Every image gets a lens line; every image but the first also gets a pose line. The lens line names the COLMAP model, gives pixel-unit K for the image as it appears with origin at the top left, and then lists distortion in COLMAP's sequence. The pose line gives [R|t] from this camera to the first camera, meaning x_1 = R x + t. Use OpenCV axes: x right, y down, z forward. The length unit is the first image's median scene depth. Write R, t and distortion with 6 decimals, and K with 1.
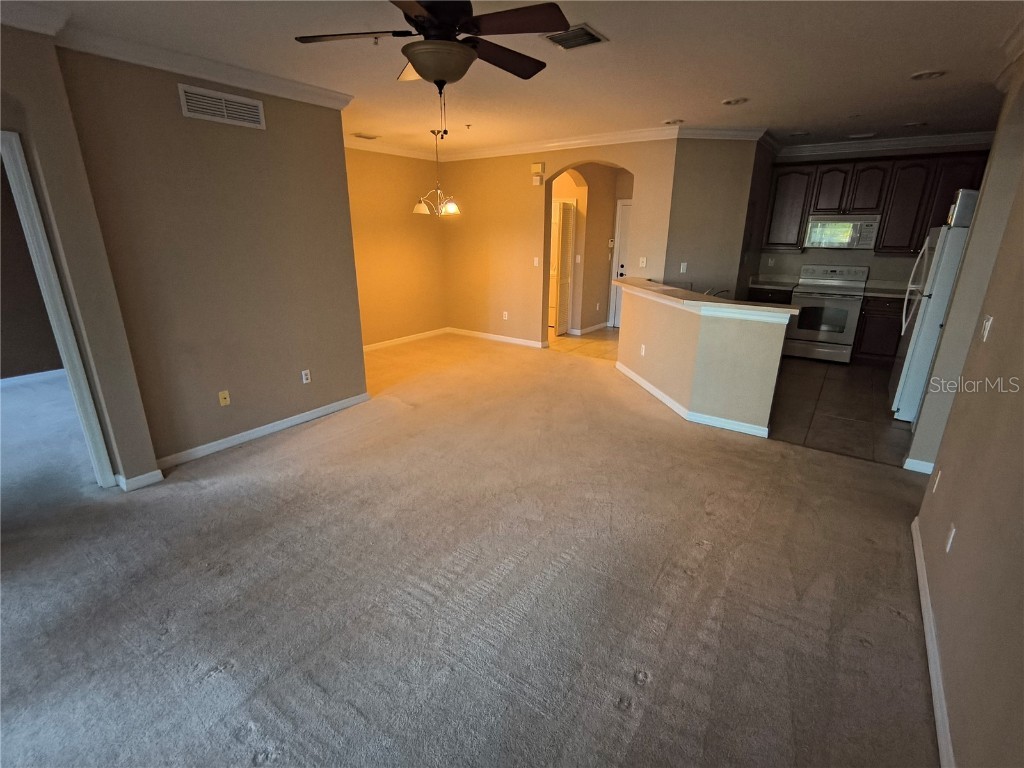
lens RADIAL K [[473.6, 0, 512.0], [0, 473.6, 384.0], [0, 0, 1]] dist [0.001644, 0.000047]
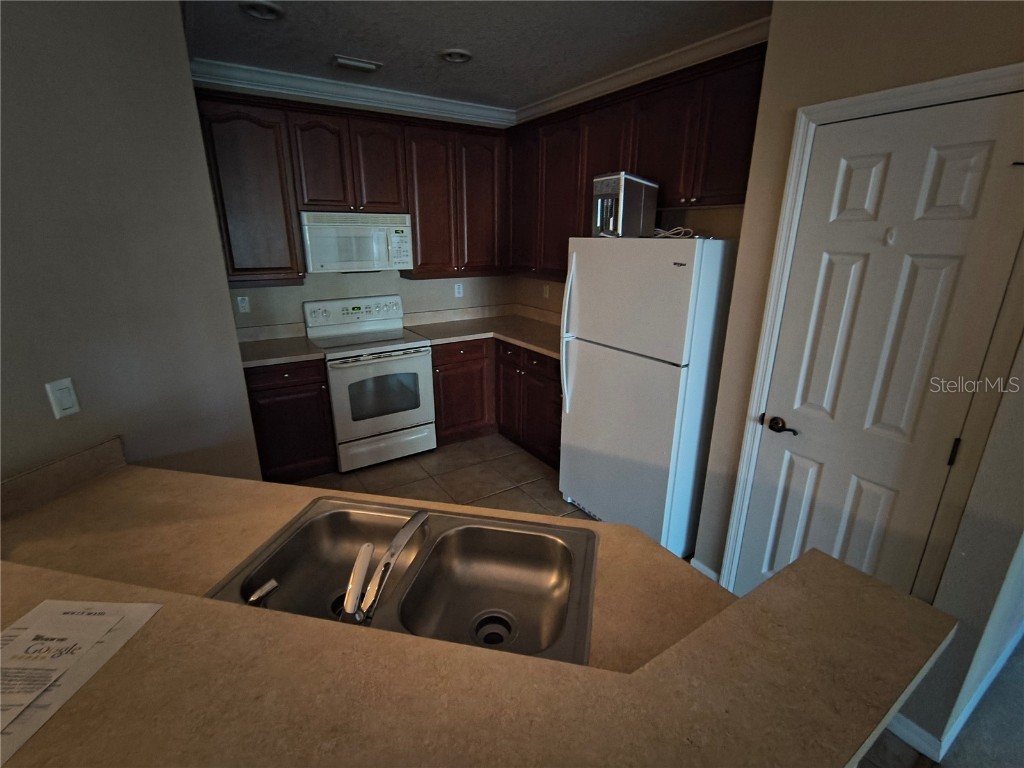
lens RADIAL K [[473.6, 0, 512.0], [0, 473.6, 384.0], [0, 0, 1]] dist [0.001644, 0.000047]
pose [[0.351761, -0.283401, 0.892159, 0.205739], [0.285248, 0.940195, 0.186193, -0.213966], [-0.891571, 0.188991, 0.411563, 0.632695]]
